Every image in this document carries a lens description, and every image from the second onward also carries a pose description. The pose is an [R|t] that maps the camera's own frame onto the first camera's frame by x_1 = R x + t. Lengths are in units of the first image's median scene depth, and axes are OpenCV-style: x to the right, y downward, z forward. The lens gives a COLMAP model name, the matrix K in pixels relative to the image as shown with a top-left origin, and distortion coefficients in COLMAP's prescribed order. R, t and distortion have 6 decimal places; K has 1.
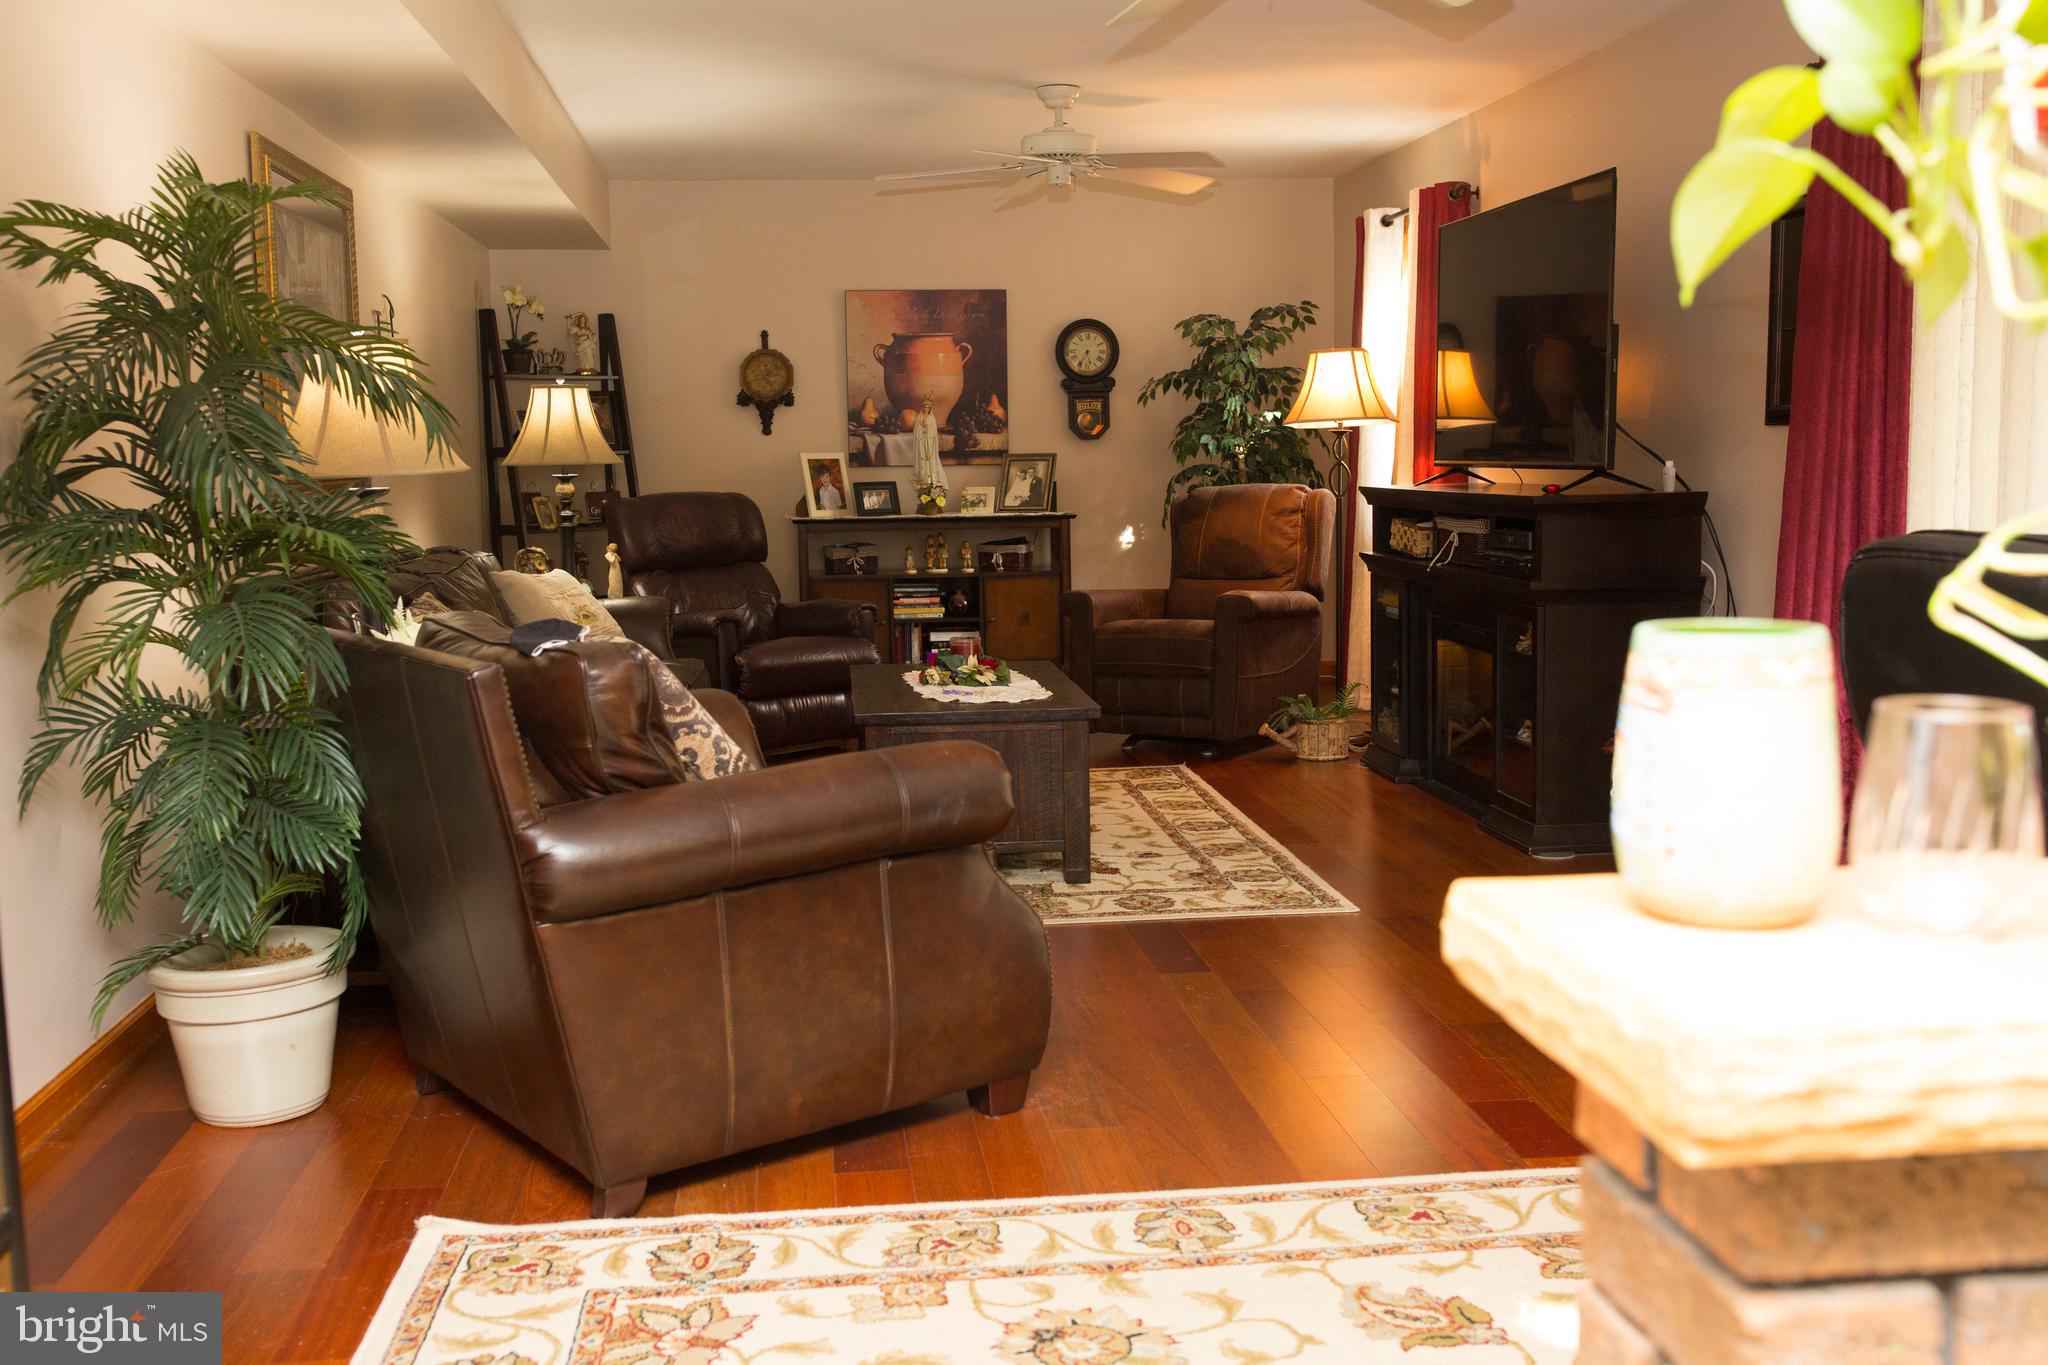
lens RADIAL K [[1941.0, 0, 1024.0], [0, 1941.0, 682.5], [0, 0, 1]] dist [-0.003465, -0.005820]
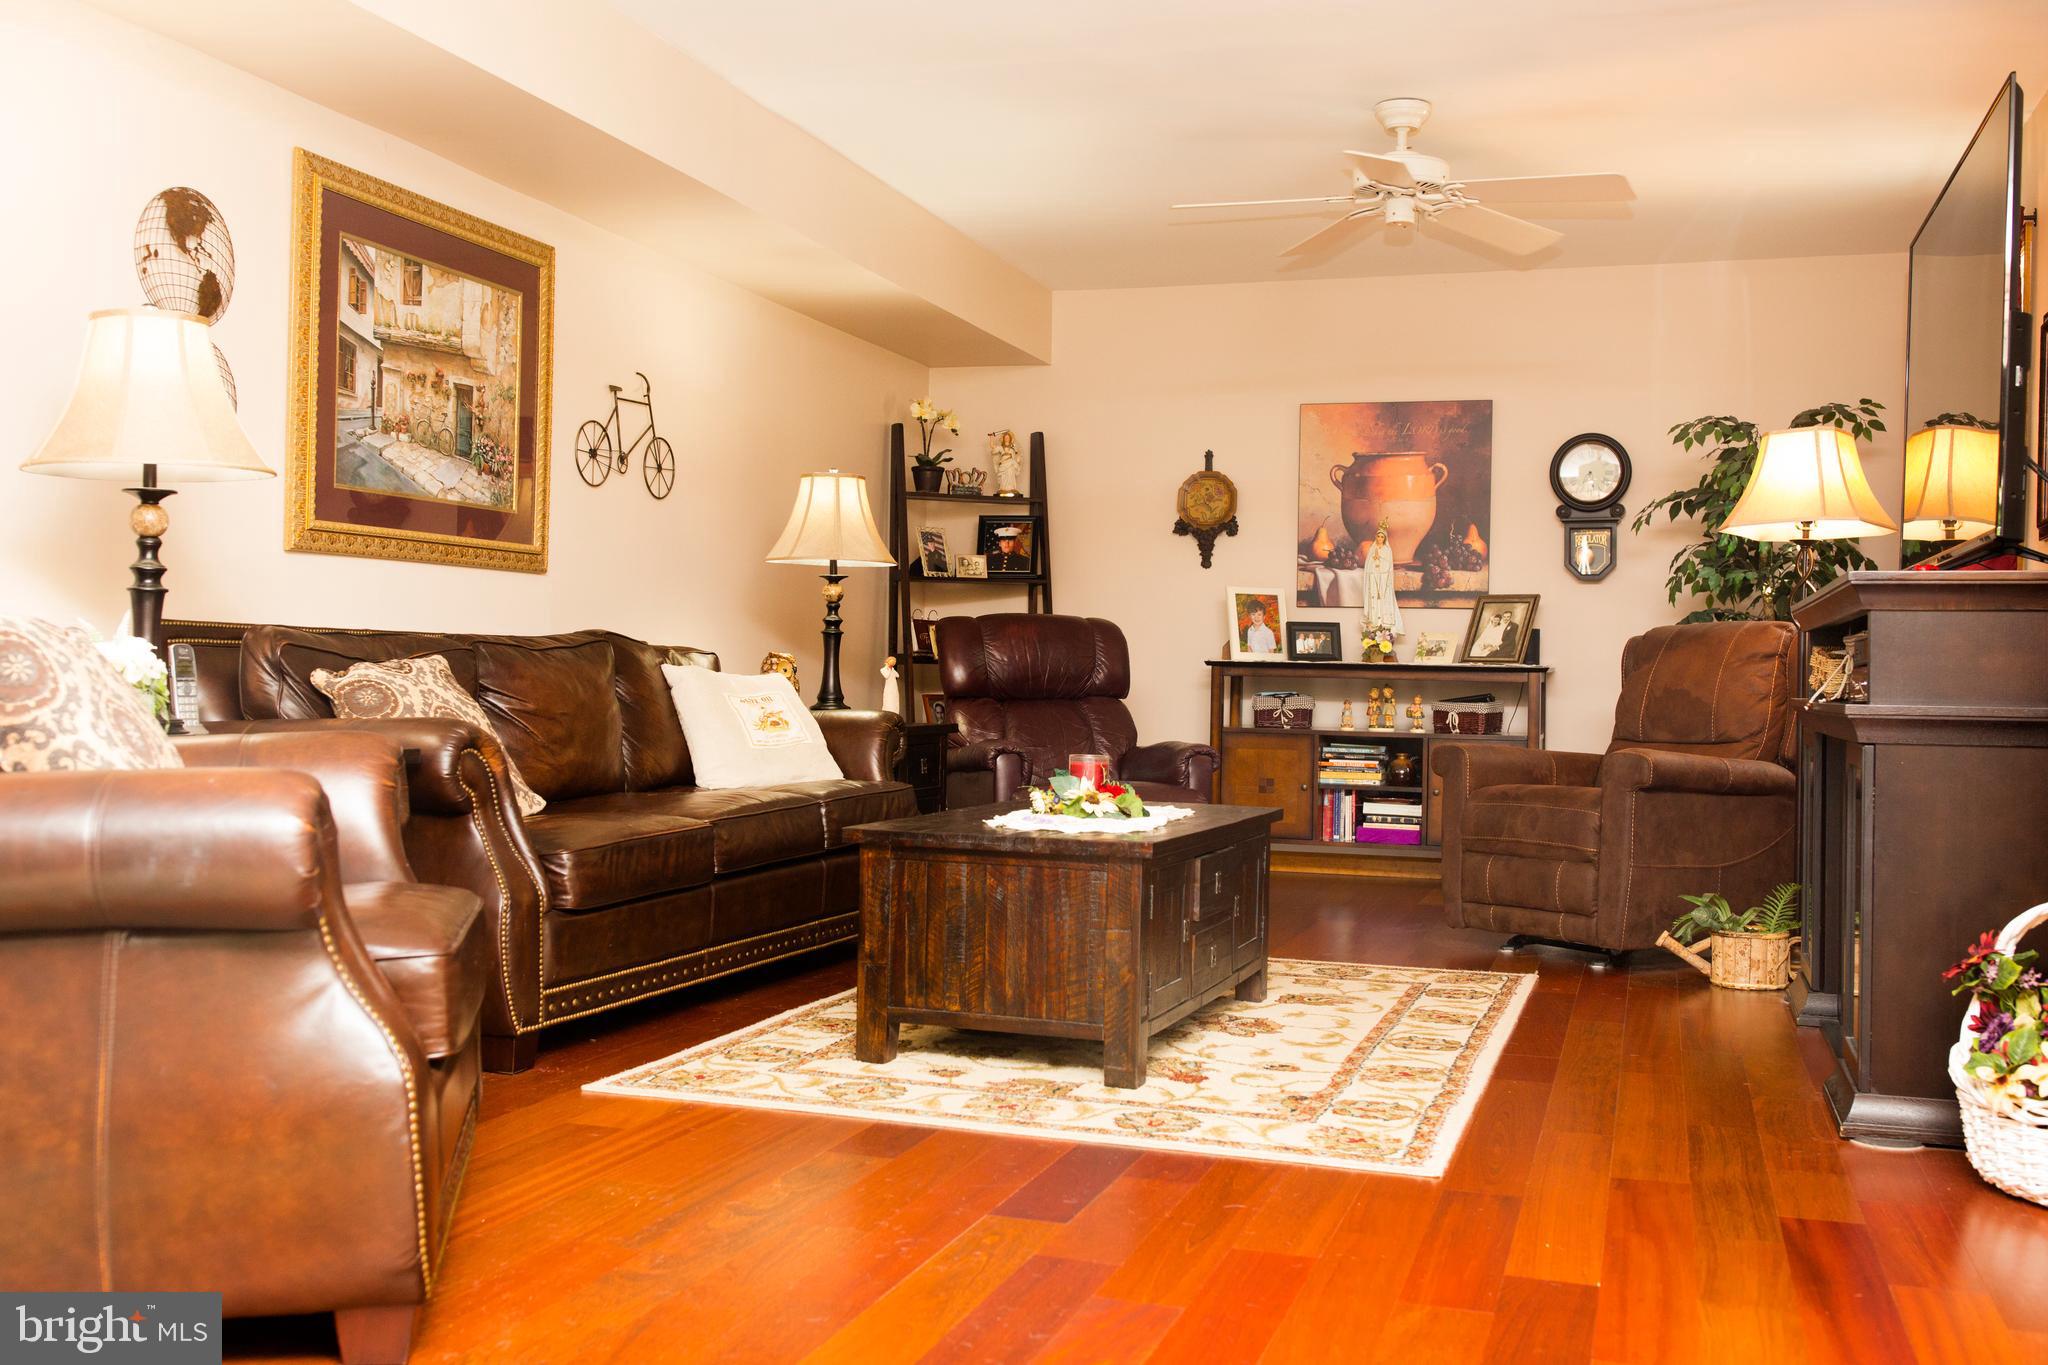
lens RADIAL K [[1941.0, 0, 1024.0], [0, 1941.0, 682.5], [0, 0, 1]] dist [-0.003465, -0.005820]
pose [[0.903293, 0.036737, -0.427449, 0.172065], [-0.085617, 0.991722, -0.095694, 0.015084], [0.420395, 0.123037, 0.898961, 0.183403]]
